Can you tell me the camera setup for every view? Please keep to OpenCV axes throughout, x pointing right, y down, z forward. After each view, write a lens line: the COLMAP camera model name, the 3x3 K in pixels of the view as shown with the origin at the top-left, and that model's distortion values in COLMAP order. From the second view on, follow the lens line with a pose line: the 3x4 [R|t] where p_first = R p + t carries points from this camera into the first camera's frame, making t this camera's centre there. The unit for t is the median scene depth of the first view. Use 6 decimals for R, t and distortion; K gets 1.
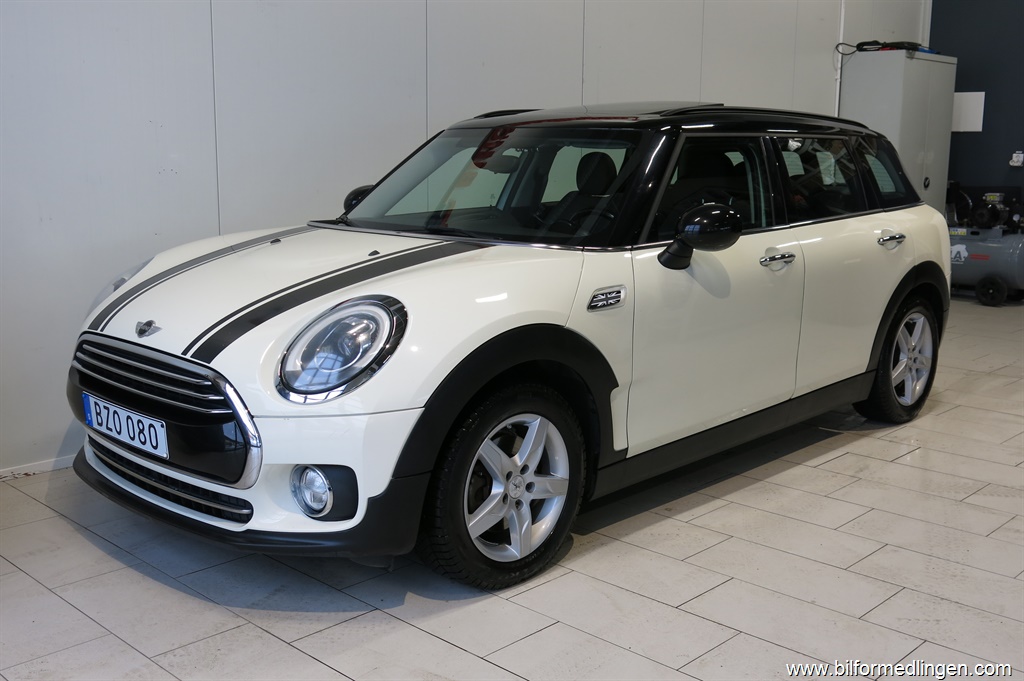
lens RADIAL K [[1067.1, 0, 512.0], [0, 1067.1, 340.5], [0, 0, 1]] dist [-0.004996, 0.001041]
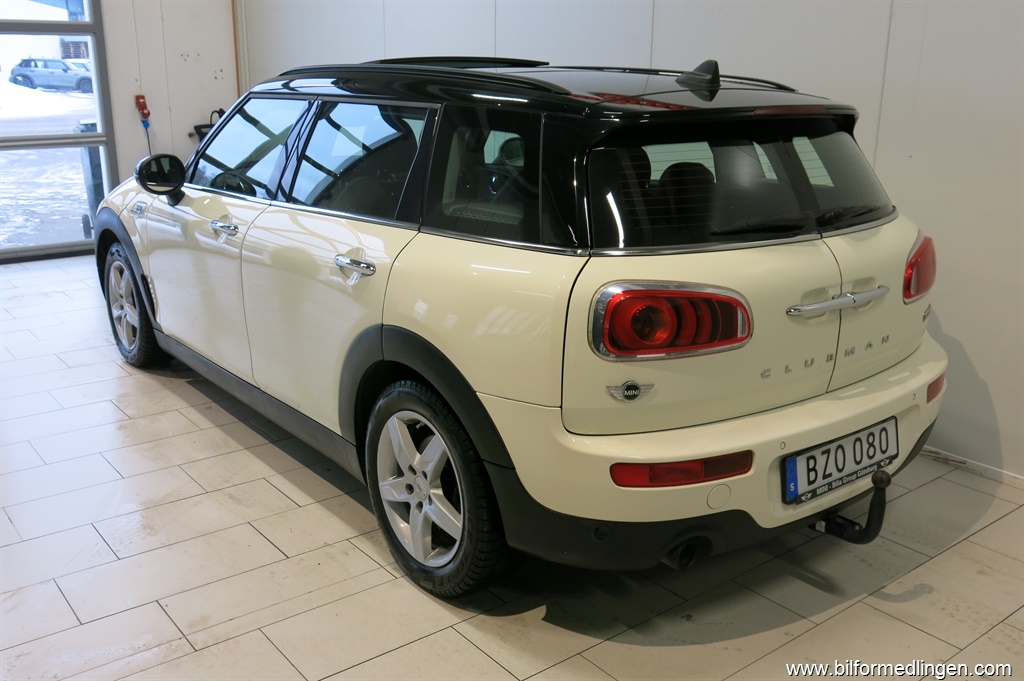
lens RADIAL K [[931.6, 0, 510.5], [0, 931.6, 377.4], [0, 0, 1]] dist [-0.009016, -0.002640]
pose [[-0.135104, 0.298474, -0.944807, 1.134106], [-0.191340, 0.927742, 0.320444, -0.289669], [0.972181, 0.224073, -0.068232, 1.456417]]
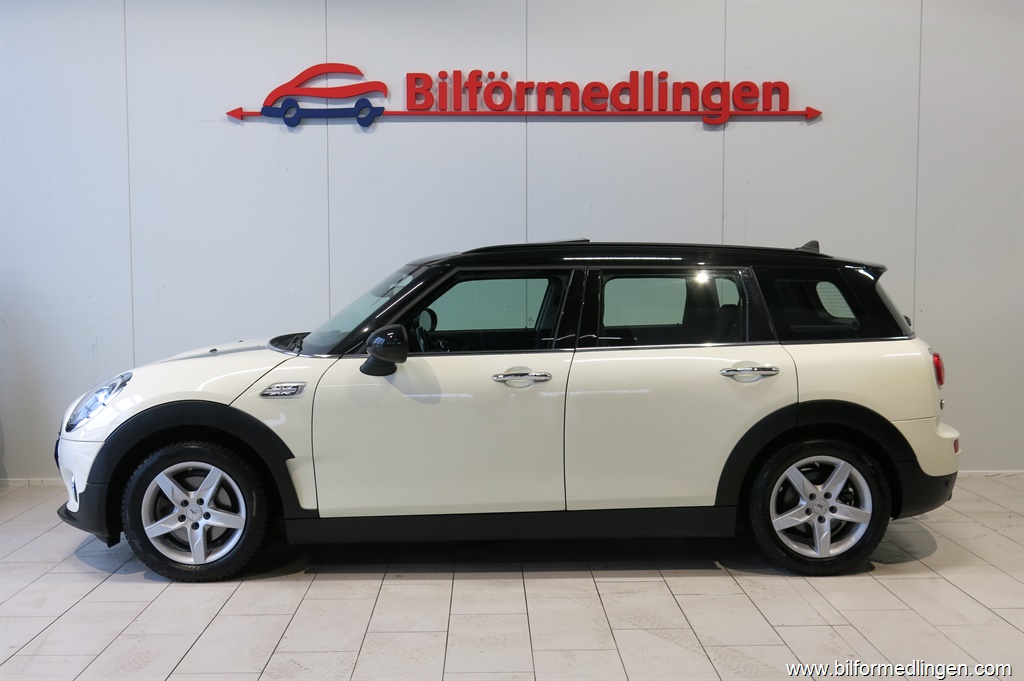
lens RADIAL K [[1067.1, 0, 512.0], [0, 1067.1, 340.5], [0, 0, 1]] dist [-0.004996, 0.001041]
pose [[0.711037, 0.038534, -0.702098, 1.119517], [-0.120227, 0.990456, -0.067397, -0.041224], [0.692800, 0.132333, 0.708884, 0.204924]]
